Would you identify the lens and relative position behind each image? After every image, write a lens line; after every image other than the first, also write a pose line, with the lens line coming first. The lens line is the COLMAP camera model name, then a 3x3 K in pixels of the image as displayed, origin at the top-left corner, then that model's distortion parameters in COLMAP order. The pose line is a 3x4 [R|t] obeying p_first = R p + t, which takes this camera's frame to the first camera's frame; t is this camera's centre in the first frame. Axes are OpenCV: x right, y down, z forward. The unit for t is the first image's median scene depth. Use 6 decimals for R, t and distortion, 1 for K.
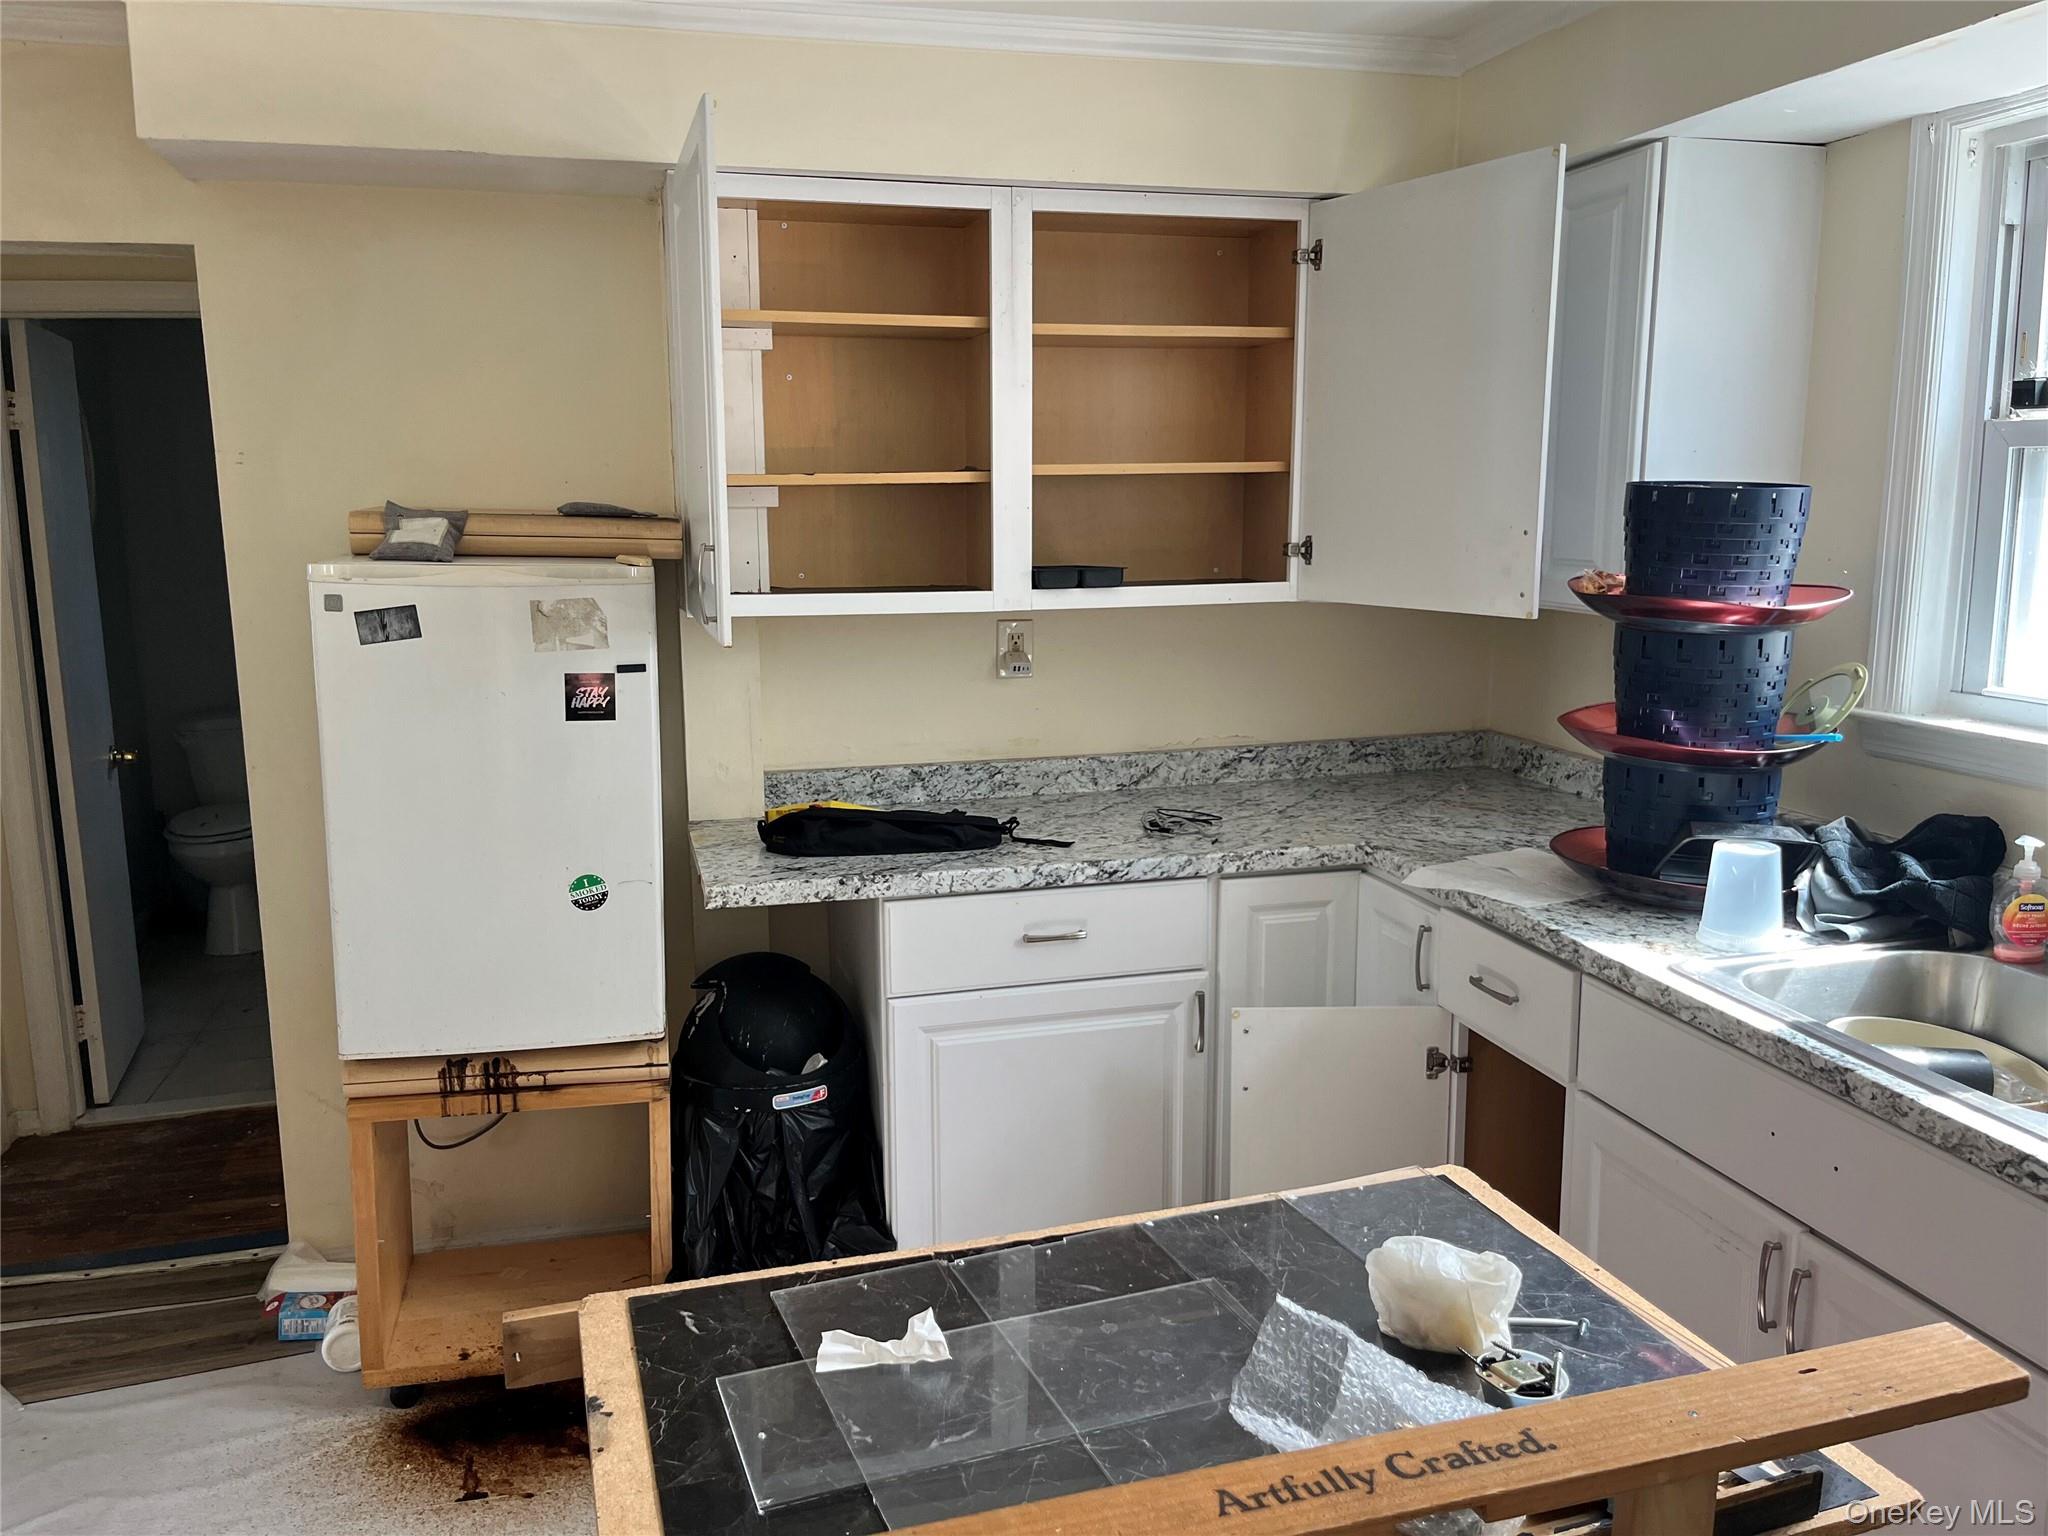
lens RADIAL K [[1551.9, 0, 1028.7], [0, 1551.9, 760.9], [0, 0, 1]] dist [0.059416, -0.089591]
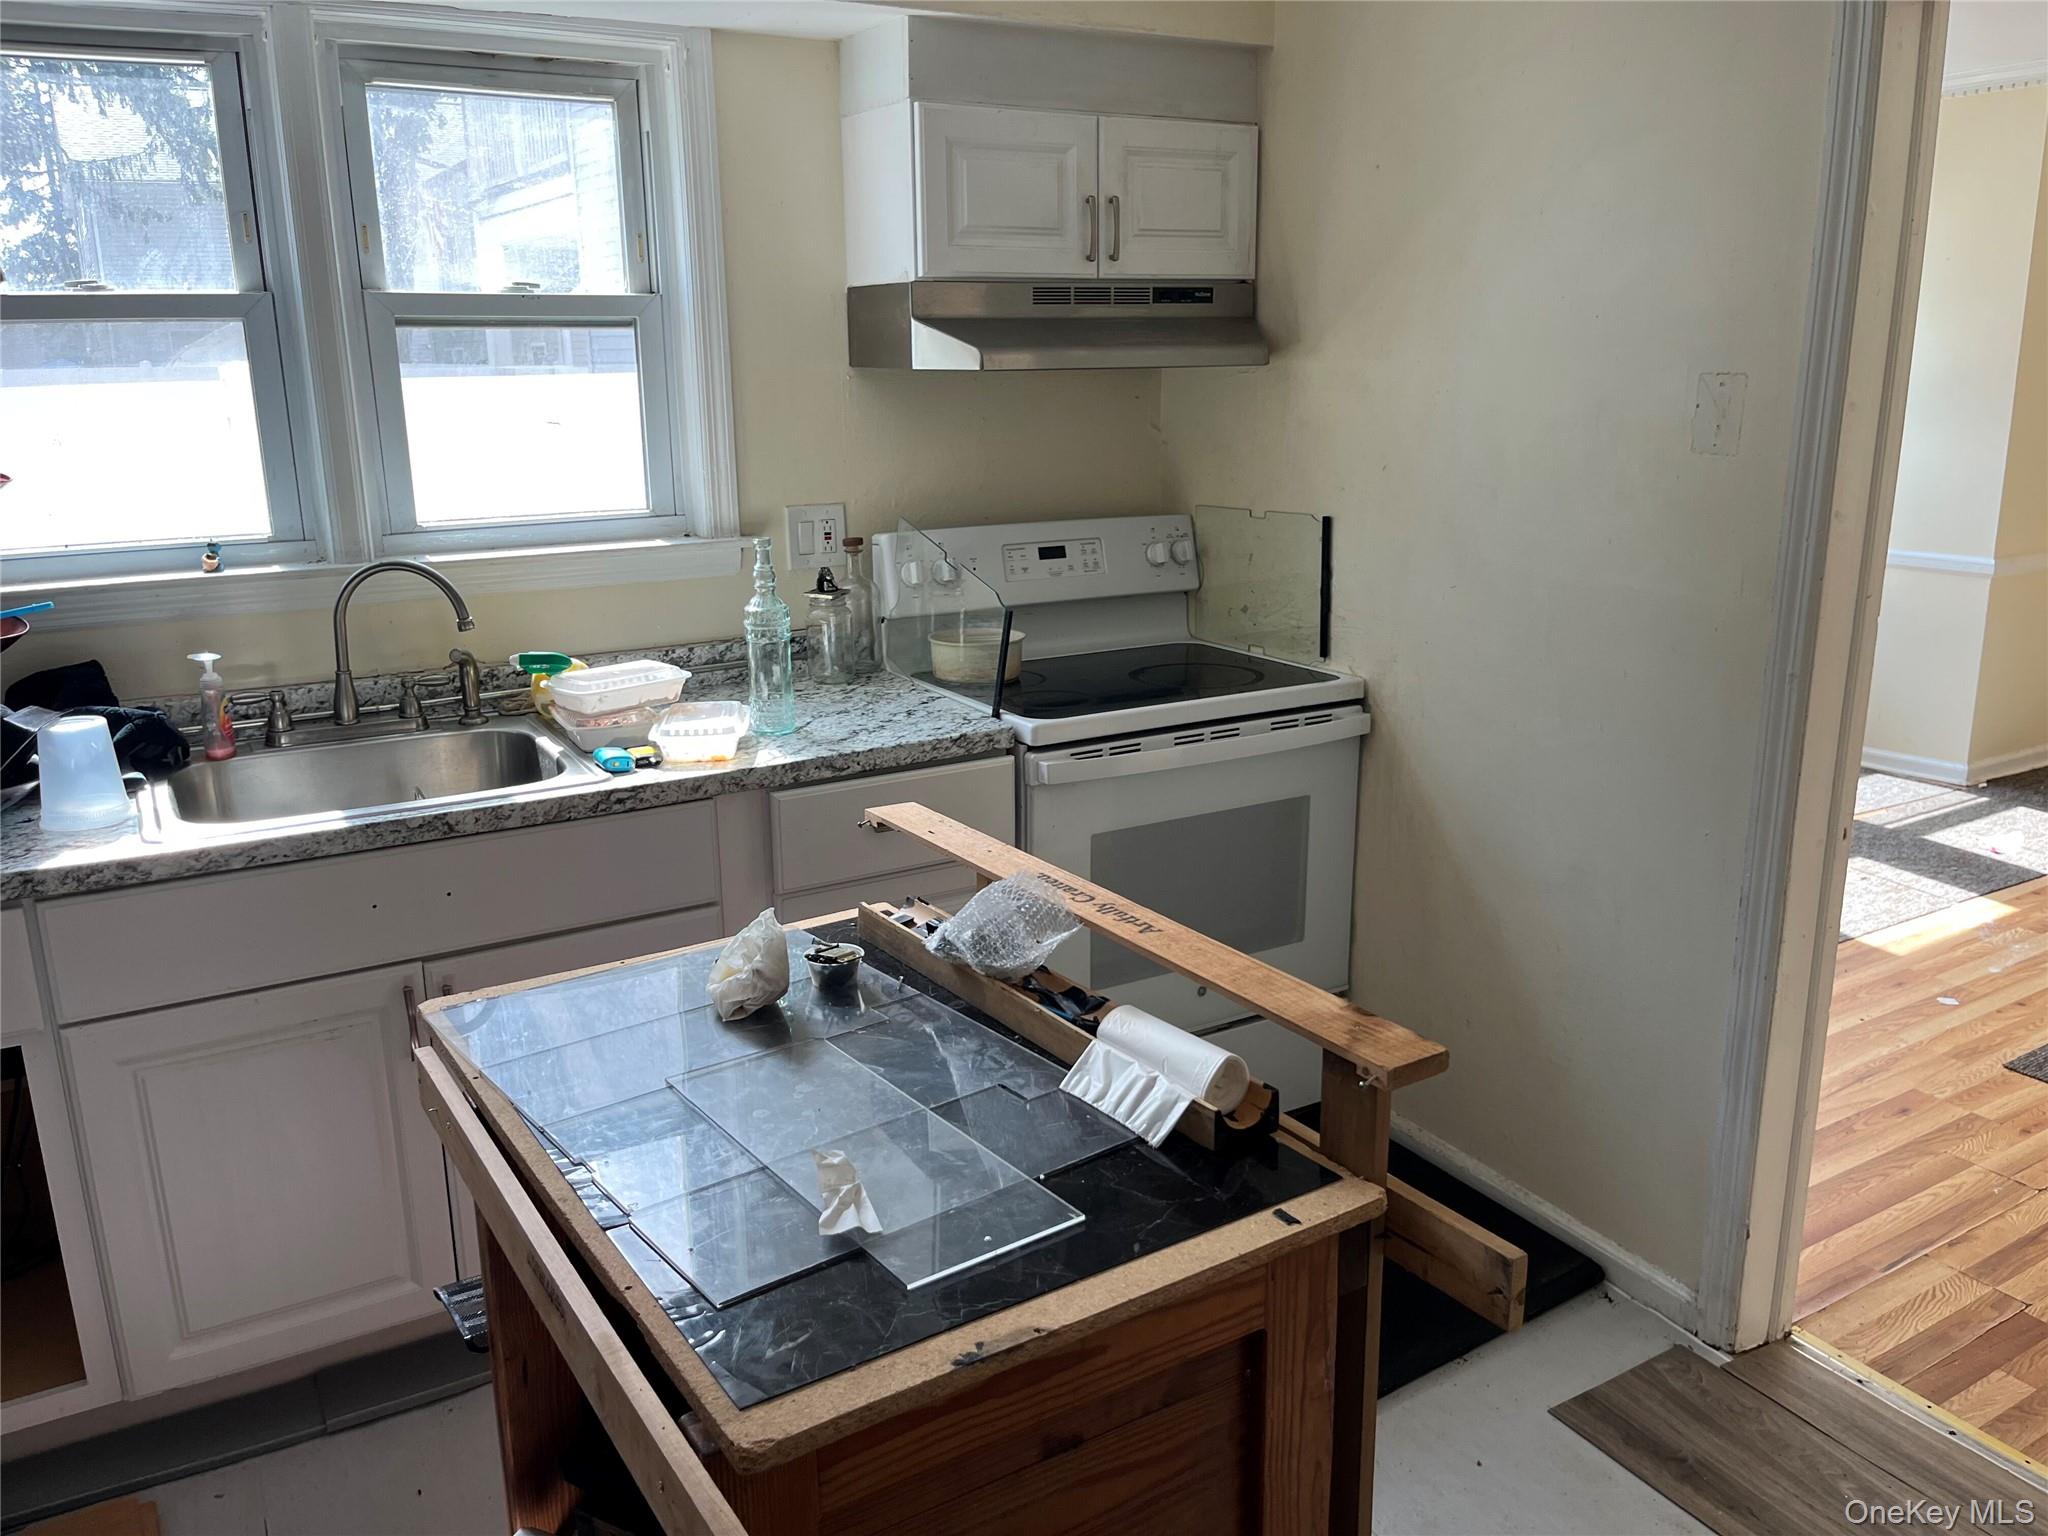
lens RADIAL K [[1551.9, 0, 1029.7], [0, 1551.9, 764.6], [0, 0, 1]] dist [0.059416, -0.089591]
pose [[-0.248048, -0.240590, 0.938397, -0.750403], [0.179891, 0.940383, 0.288650, -0.117777], [-0.951899, 0.240408, -0.189980, 0.745389]]
